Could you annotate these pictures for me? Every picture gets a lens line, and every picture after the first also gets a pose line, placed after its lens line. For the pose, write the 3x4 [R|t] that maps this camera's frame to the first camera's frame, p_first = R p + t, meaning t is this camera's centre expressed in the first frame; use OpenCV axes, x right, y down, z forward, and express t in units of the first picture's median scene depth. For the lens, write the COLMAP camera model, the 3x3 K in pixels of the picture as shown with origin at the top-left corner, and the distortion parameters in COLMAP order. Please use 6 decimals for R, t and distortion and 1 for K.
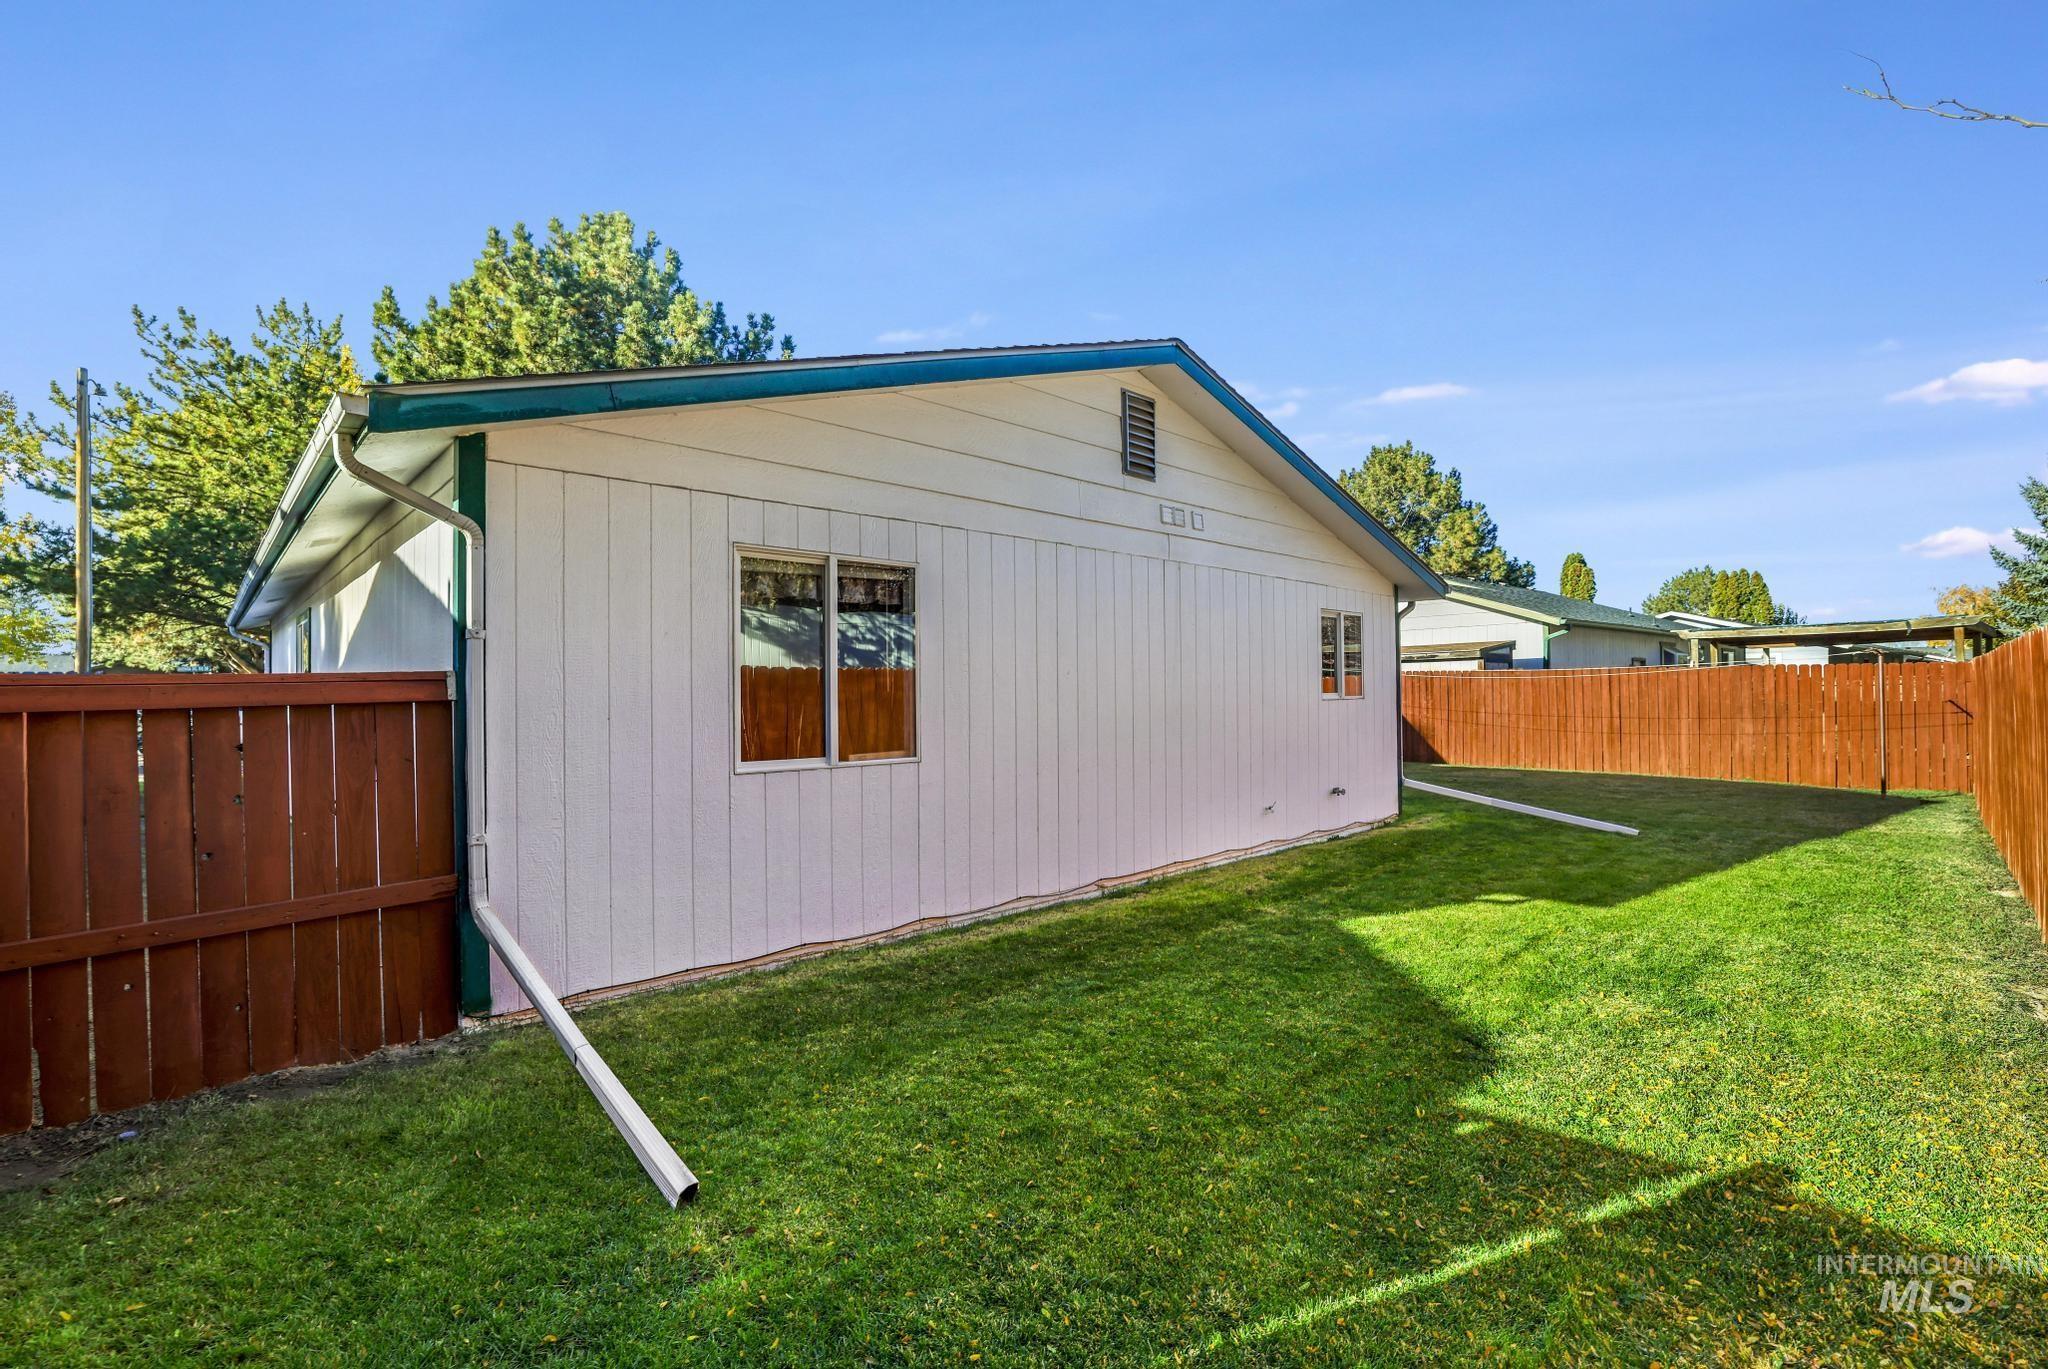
lens RADIAL K [[911.3, 0, 1030.5], [0, 911.3, 672.2], [0, 0, 1]] dist [-0.055765, 0.021077]
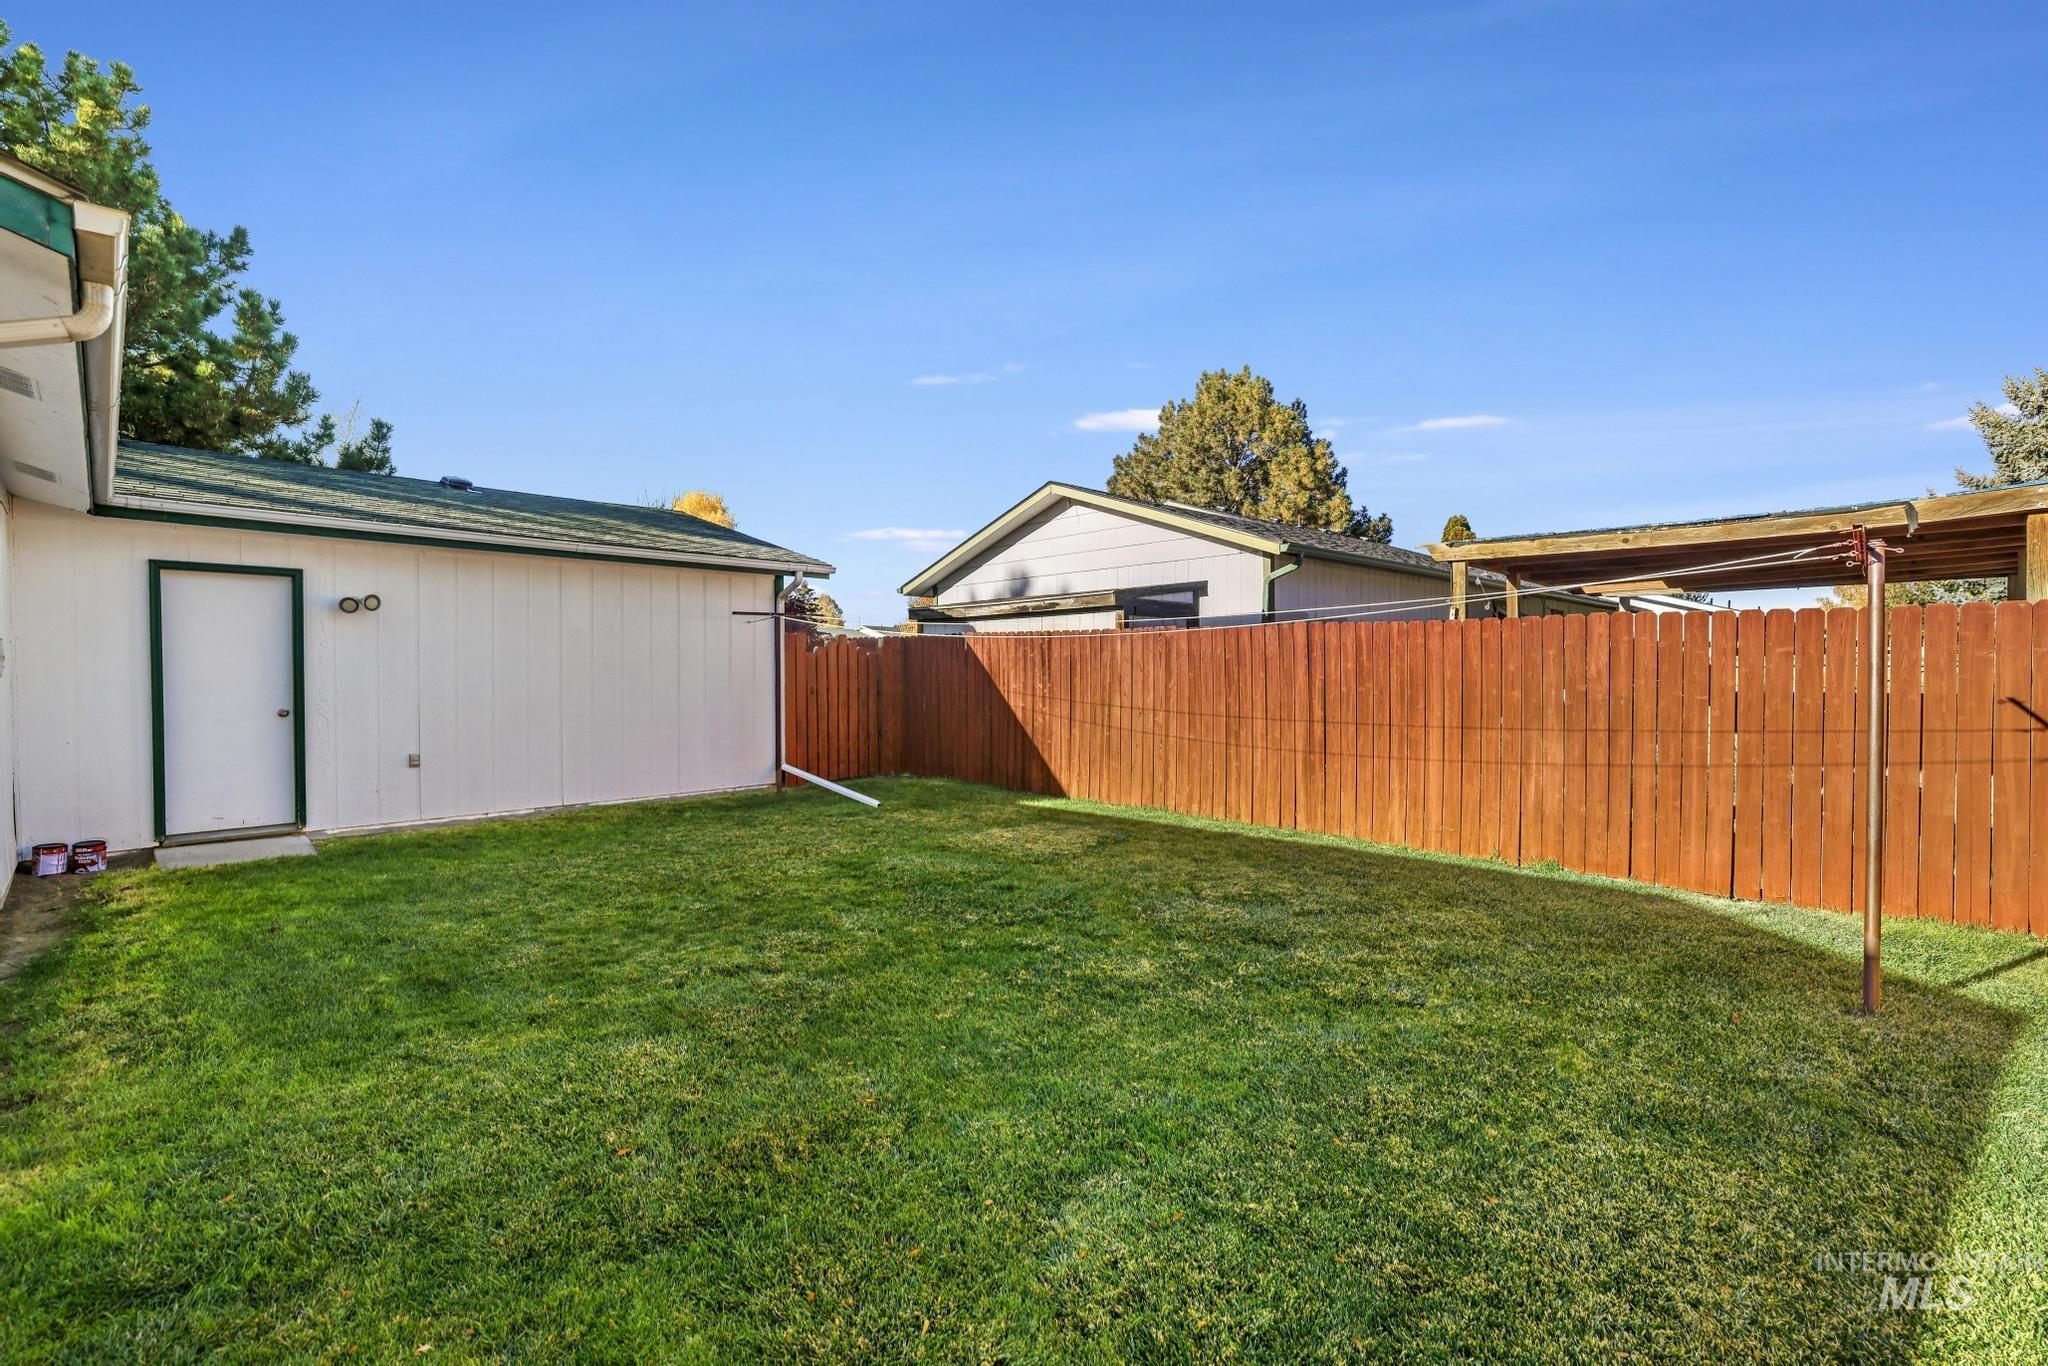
lens RADIAL K [[911.3, 0, 1030.5], [0, 911.3, 670.7], [0, 0, 1]] dist [-0.055765, 0.021077]
pose [[0.997539, 0.009182, 0.069507, 0.400448], [-0.010803, 0.999677, 0.022983, 0.010567], [-0.069273, -0.023678, 0.997317, 0.440068]]
